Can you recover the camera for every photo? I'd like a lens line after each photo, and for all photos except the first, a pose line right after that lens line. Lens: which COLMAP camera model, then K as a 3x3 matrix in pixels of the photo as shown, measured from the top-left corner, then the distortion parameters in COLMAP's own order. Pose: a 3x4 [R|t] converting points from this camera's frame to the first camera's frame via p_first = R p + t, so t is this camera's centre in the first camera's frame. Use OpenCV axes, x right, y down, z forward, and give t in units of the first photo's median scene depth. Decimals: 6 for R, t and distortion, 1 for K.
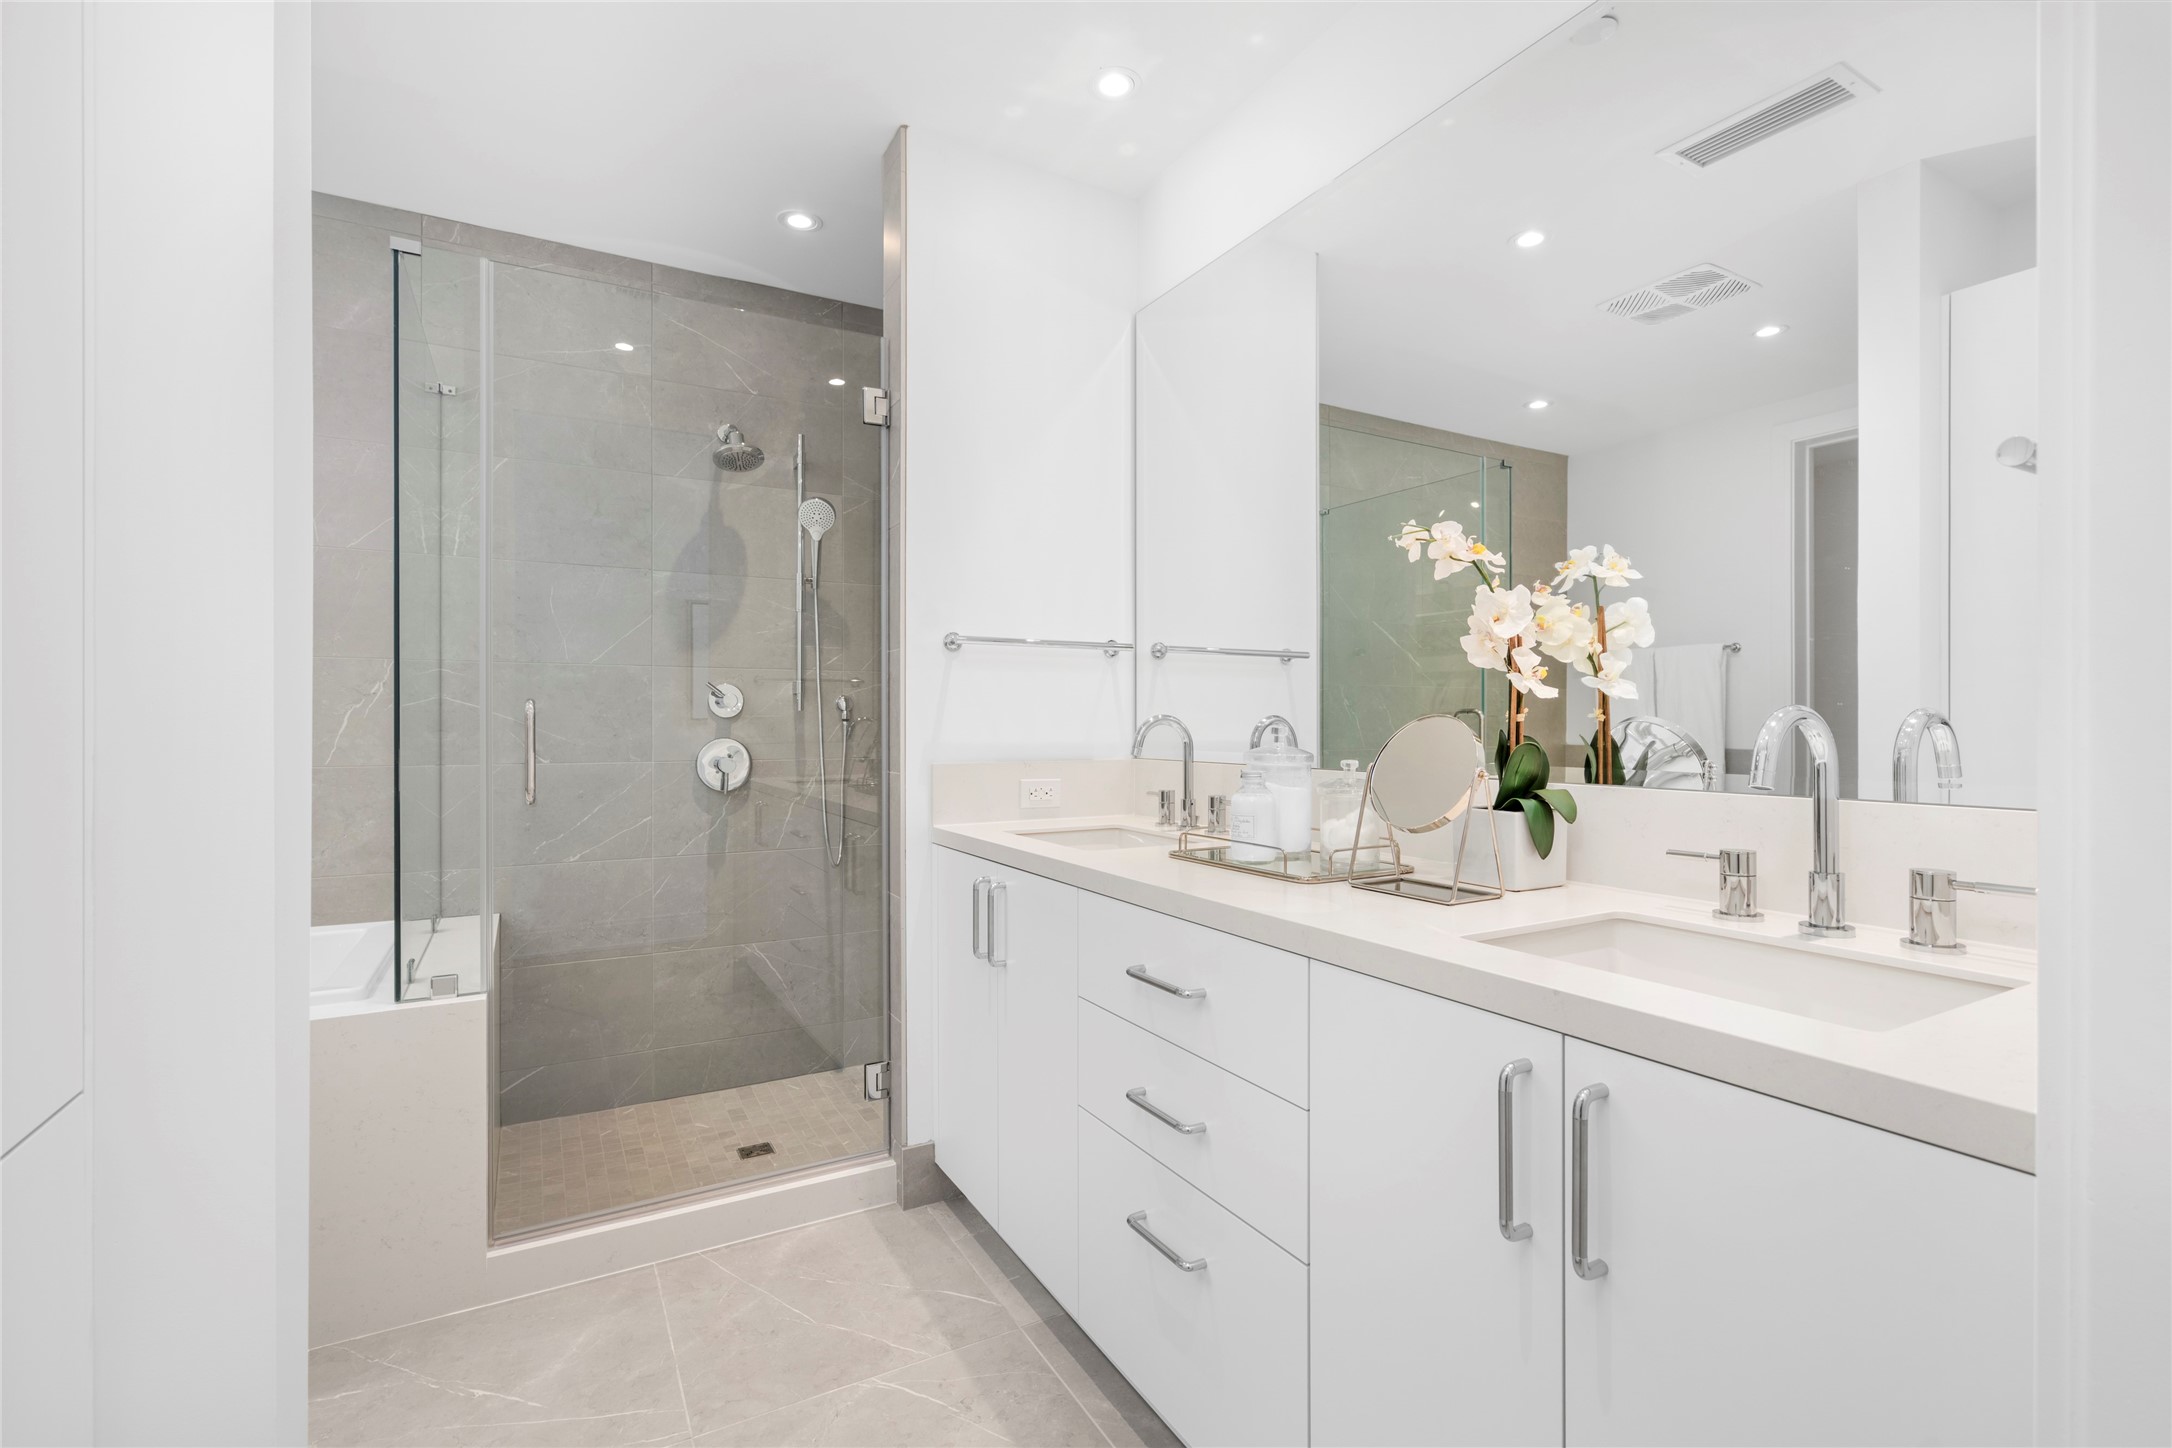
lens RADIAL K [[981.4, 0, 1086.0], [0, 981.4, 724.0], [0, 0, 1]] dist [-0.000374, 0.000157]
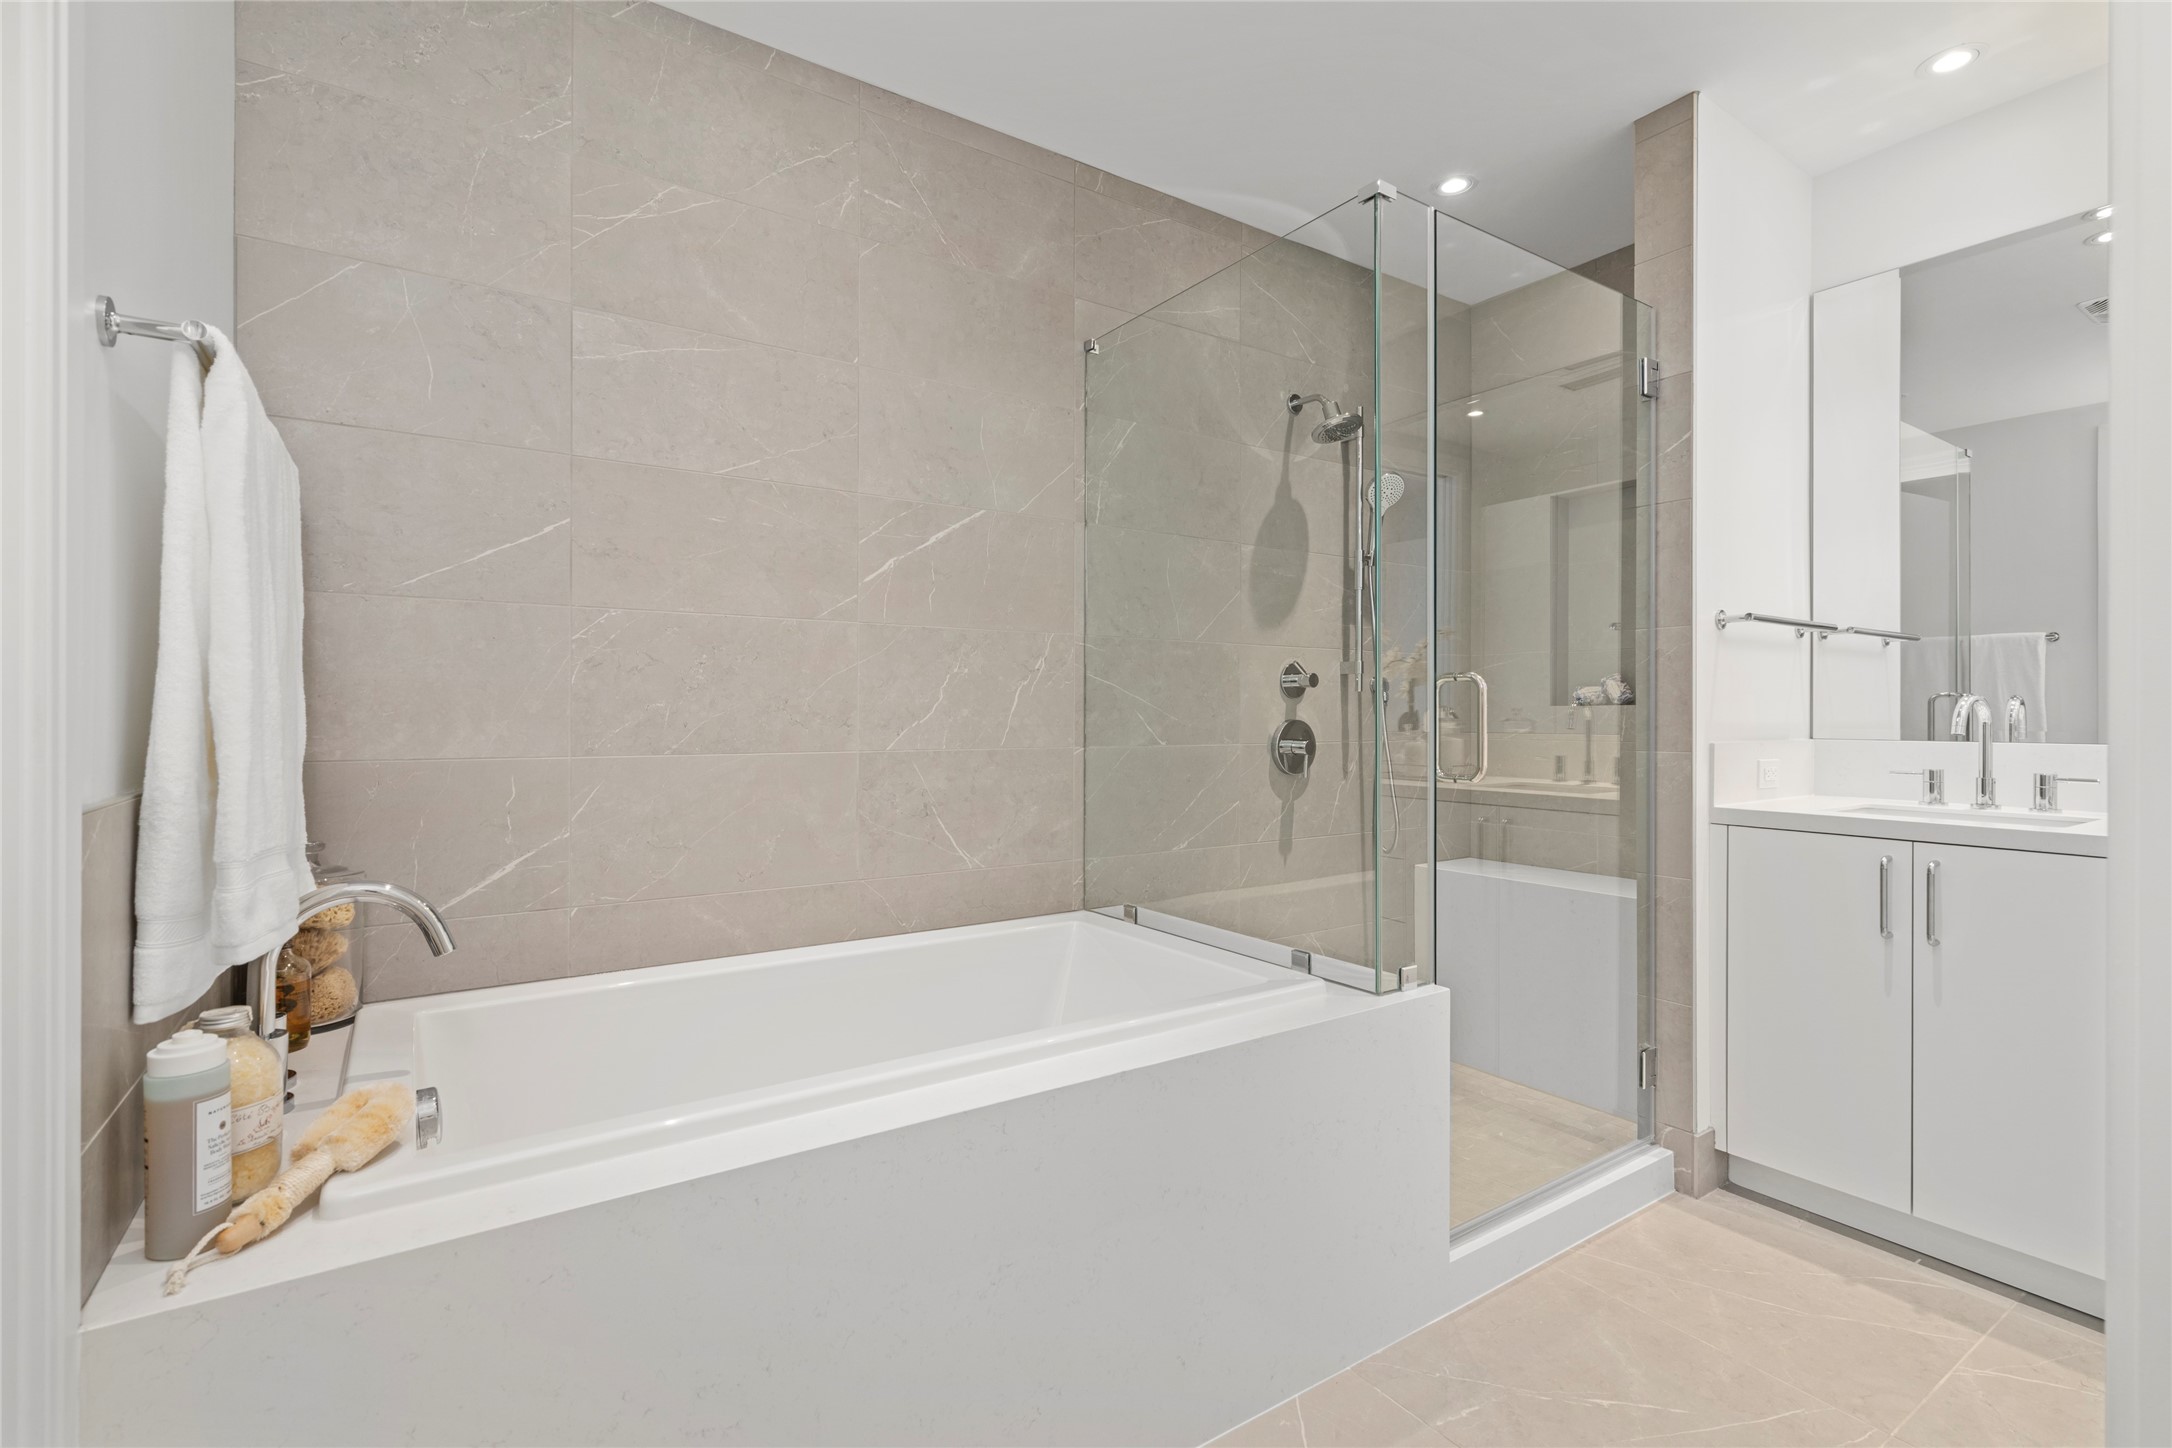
lens RADIAL K [[992.9, 0, 1084.5], [0, 992.9, 713.6], [0, 0, 1]] dist [-0.001146, 0.000014]
pose [[0.996839, 0.002259, 0.079412, -0.725454], [-0.002206, 0.999997, -0.000752, 0.010863], [-0.079413, 0.000574, 0.996842, 0.050825]]
